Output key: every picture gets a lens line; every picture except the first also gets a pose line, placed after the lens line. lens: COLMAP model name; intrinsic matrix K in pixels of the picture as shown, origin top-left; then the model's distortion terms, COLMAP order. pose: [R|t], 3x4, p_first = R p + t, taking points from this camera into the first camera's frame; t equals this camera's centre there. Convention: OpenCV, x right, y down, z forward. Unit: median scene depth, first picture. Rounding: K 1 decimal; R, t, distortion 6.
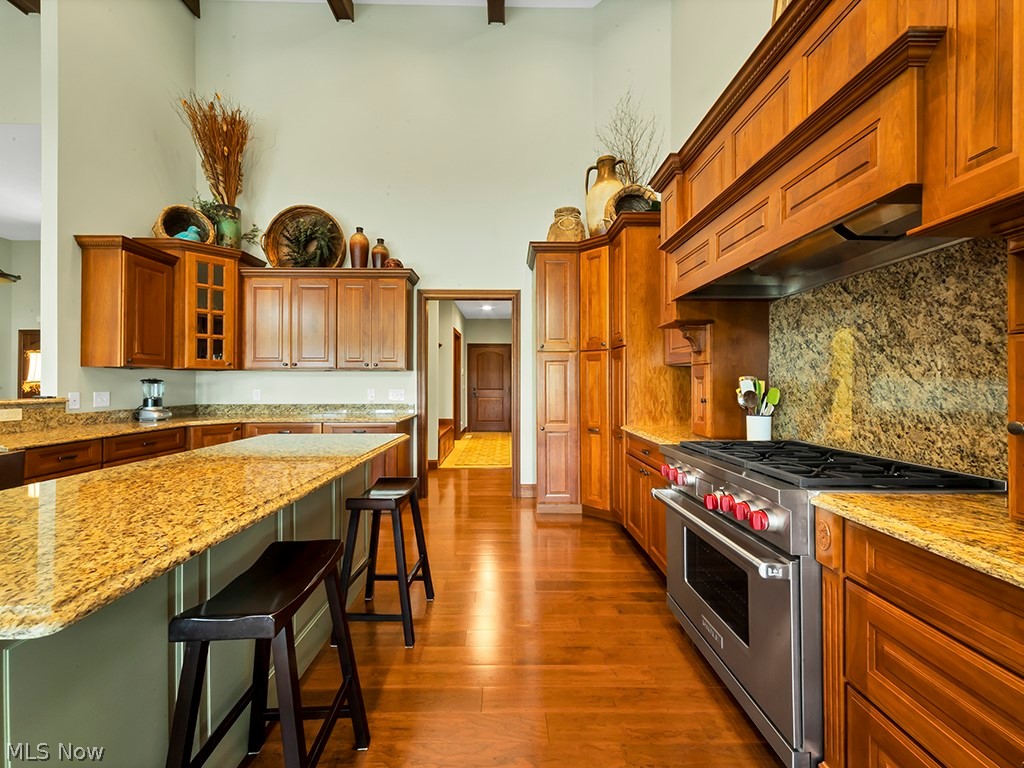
lens RADIAL K [[417.6, 0, 508.5], [0, 417.6, 387.1], [0, 0, 1]] dist [0.000533, 0.000155]
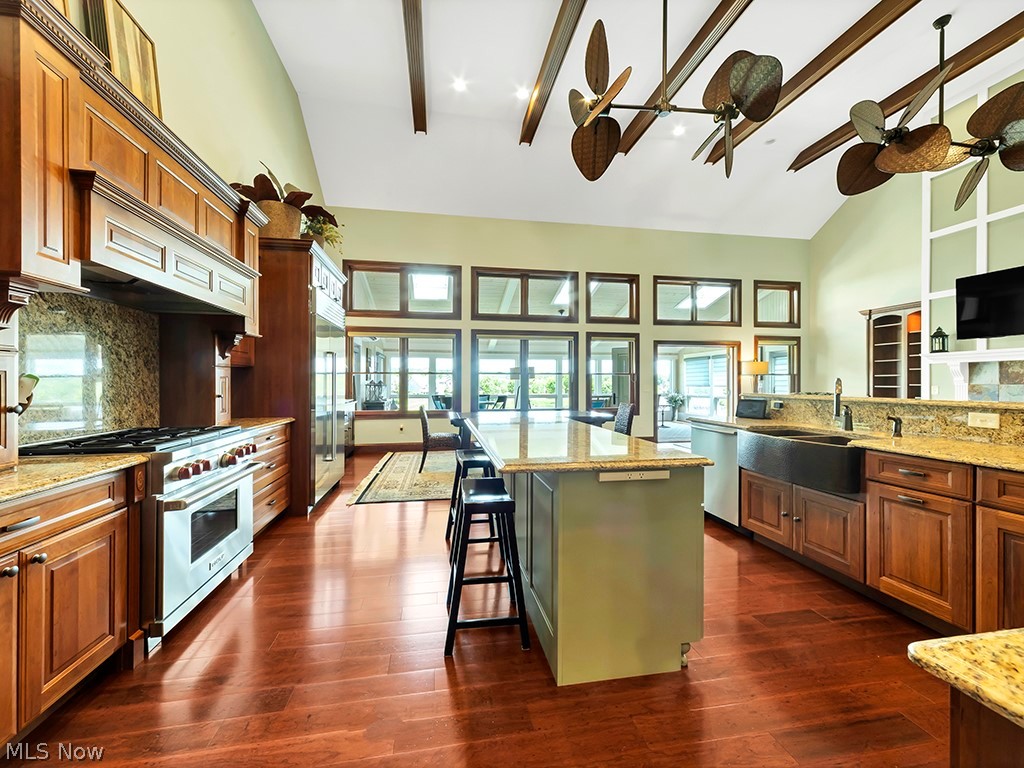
lens RADIAL K [[409.7, 0, 512.0], [0, 409.7, 384.0], [0, 0, 1]] dist [-0.001631, -0.000097]
pose [[-0.983190, 0.000053, -0.182587, -0.098010], [-0.002549, 0.999899, 0.014013, -0.010339], [0.182570, 0.014243, -0.983090, 1.092048]]
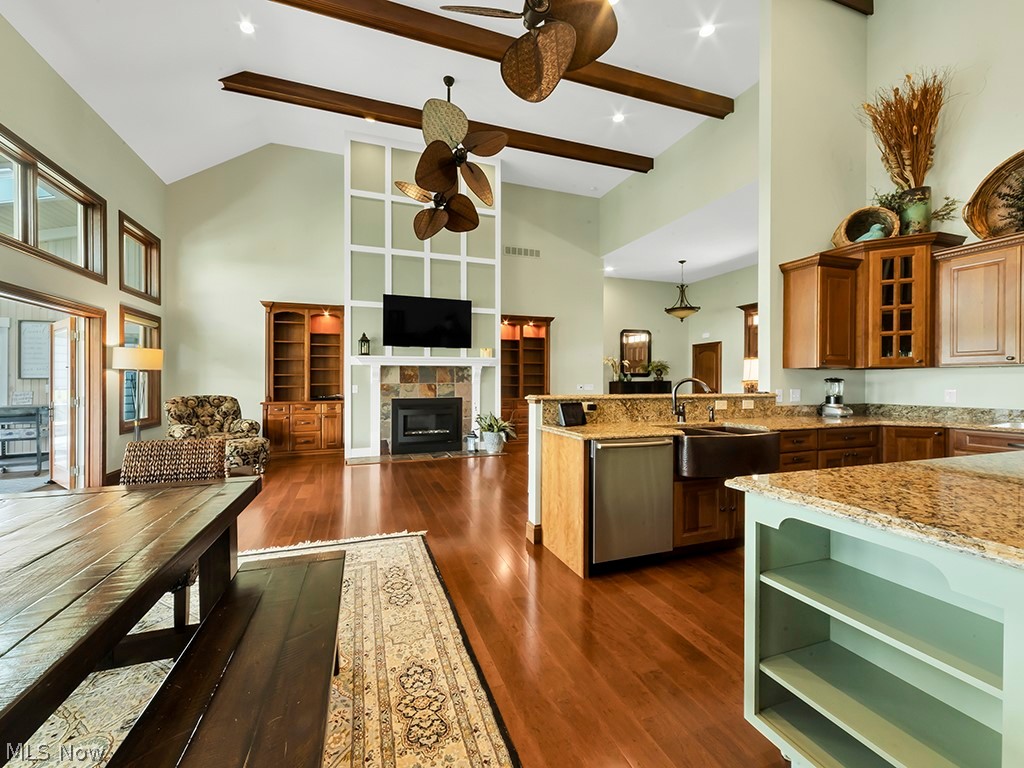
lens RADIAL K [[409.2, 0, 505.0], [0, 409.2, 377.6], [0, 0, 1]] dist [0.013016, 0.000224]
pose [[0.332661, -0.010436, -0.942989, -0.123417], [-0.009199, 0.999855, -0.014311, 0.002097], [0.943002, 0.013435, 0.332517, -0.157256]]
